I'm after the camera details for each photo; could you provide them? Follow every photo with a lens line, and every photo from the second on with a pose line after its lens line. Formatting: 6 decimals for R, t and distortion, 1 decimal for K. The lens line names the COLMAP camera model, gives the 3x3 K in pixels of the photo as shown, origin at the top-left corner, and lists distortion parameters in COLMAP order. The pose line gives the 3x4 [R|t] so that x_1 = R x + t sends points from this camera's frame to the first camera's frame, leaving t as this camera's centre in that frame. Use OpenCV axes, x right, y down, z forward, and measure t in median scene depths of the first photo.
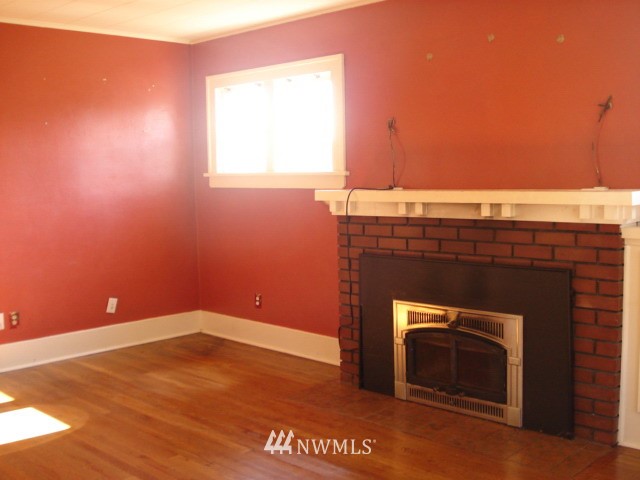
lens RADIAL K [[716.5, 0, 320.0], [0, 716.5, 240.0], [0, 0, 1]] dist [-0.084615, -0.003163]
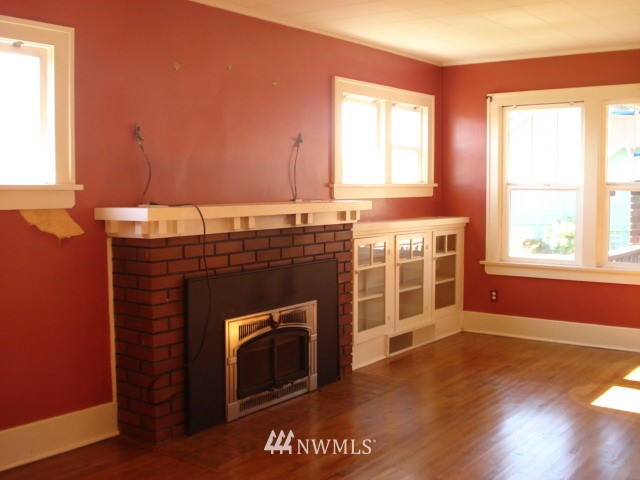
lens RADIAL K [[716.5, 0, 320.0], [0, 716.5, 240.0], [0, 0, 1]] dist [-0.084615, -0.003163]
pose [[-0.118627, -0.036489, 0.992268, -0.895320], [0.115244, 0.992065, 0.050259, -0.058299], [-0.986228, 0.120315, -0.113481, 1.012730]]
